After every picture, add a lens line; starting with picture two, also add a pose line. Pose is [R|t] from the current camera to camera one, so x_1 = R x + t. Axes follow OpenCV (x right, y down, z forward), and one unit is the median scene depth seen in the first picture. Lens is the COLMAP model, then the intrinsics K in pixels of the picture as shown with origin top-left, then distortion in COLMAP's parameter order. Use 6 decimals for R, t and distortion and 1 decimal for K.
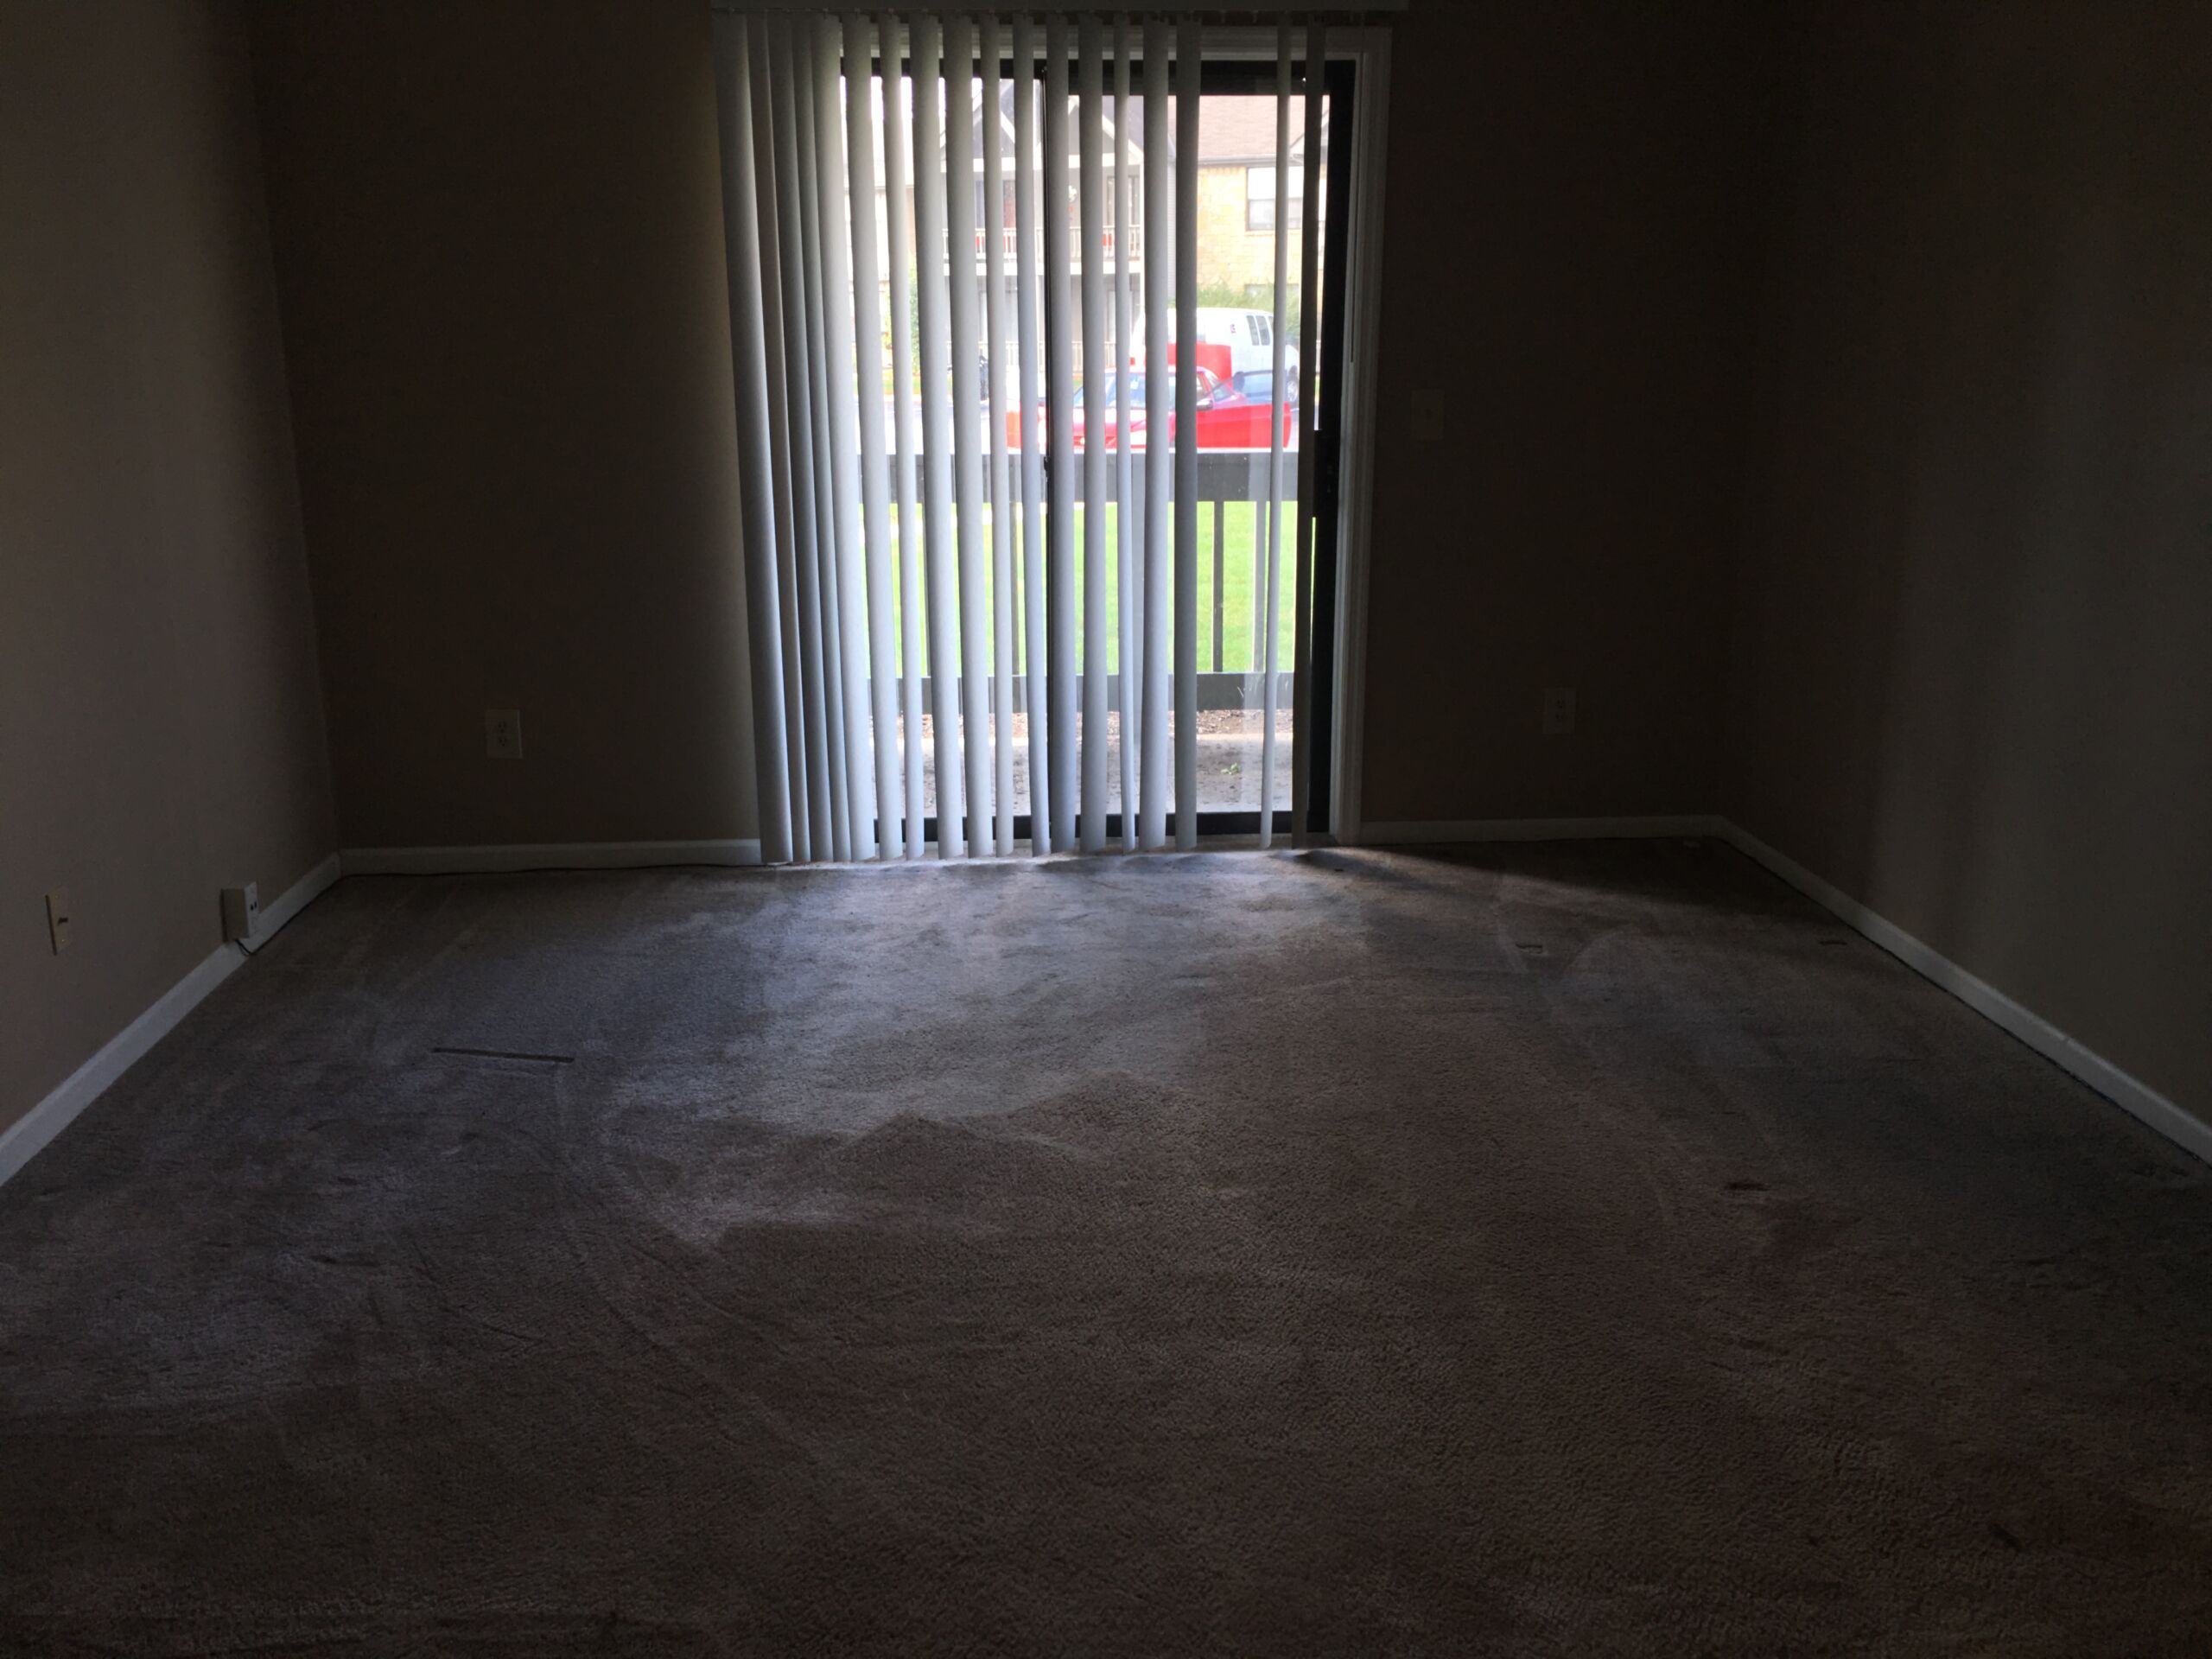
lens RADIAL K [[1865.8, 0, 1106.1], [0, 1865.8, 820.0], [0, 0, 1]] dist [0.085986, -0.102975]
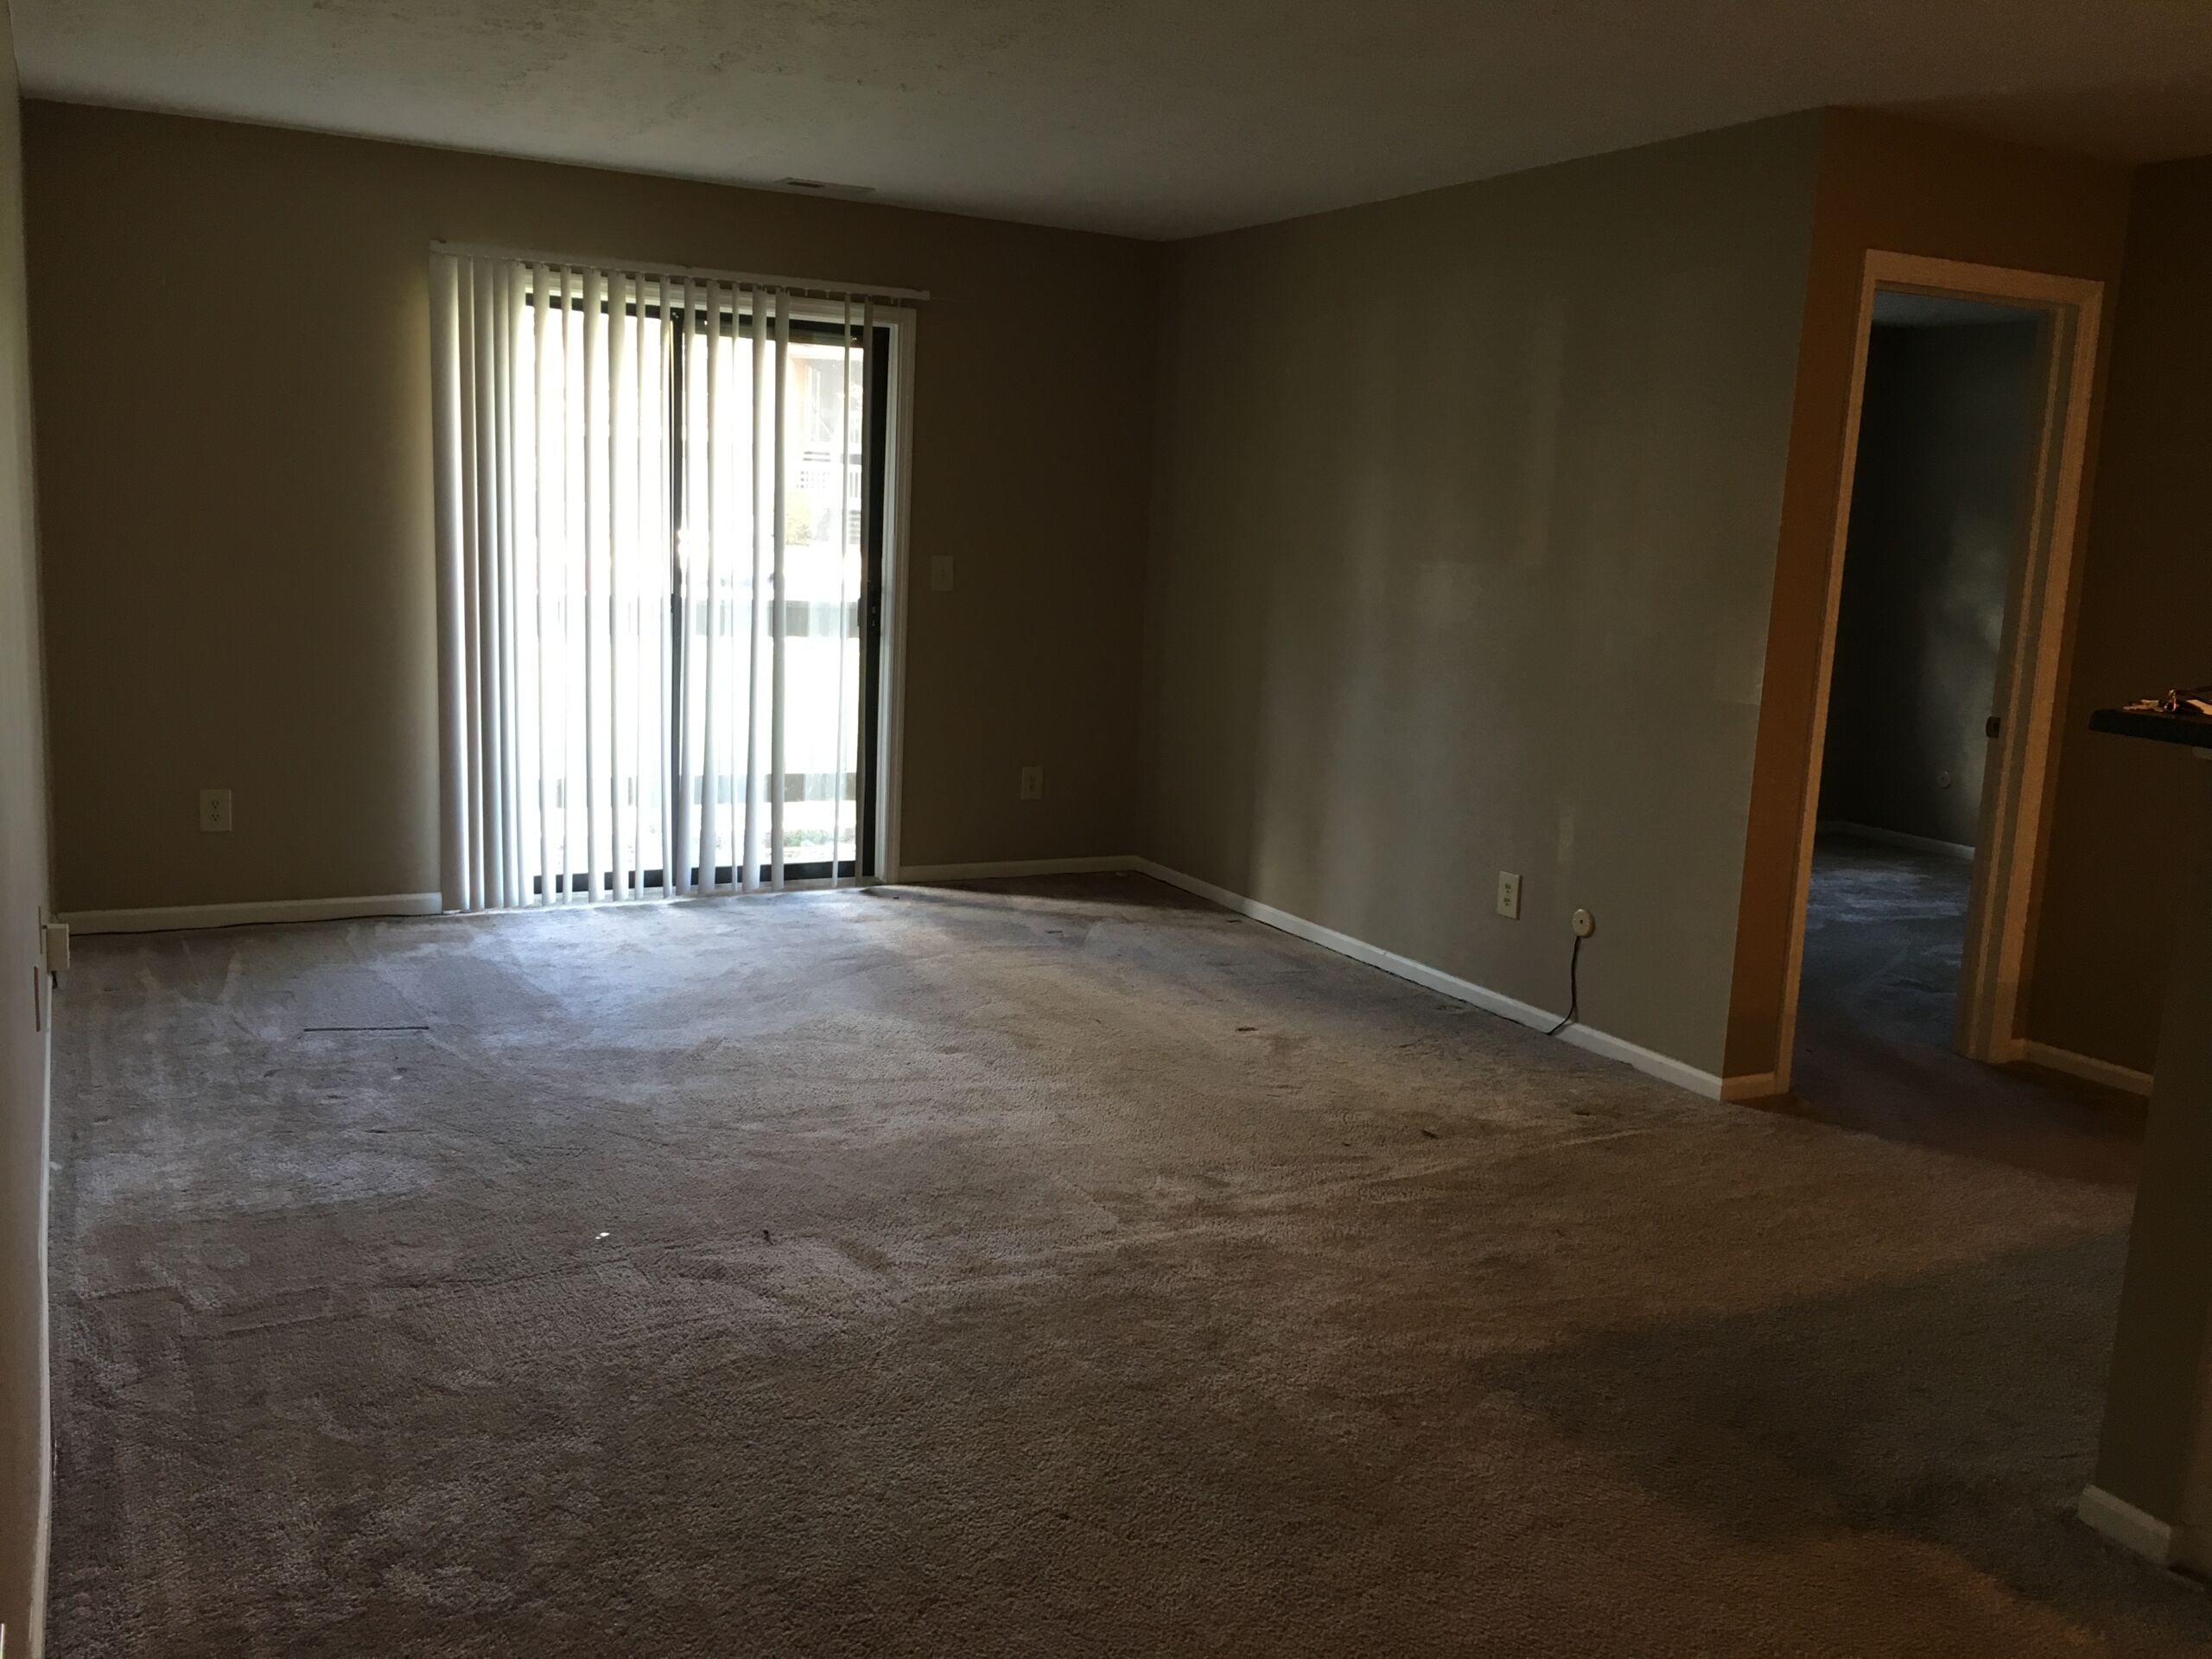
lens RADIAL K [[1865.8, 0, 1106.1], [0, 1865.8, 820.0], [0, 0, 1]] dist [0.085986, -0.102975]
pose [[0.915970, -0.020860, 0.400705, -0.287204], [0.055909, 0.995541, -0.075977, 0.083653], [-0.397333, 0.091996, 0.913052, -0.320008]]
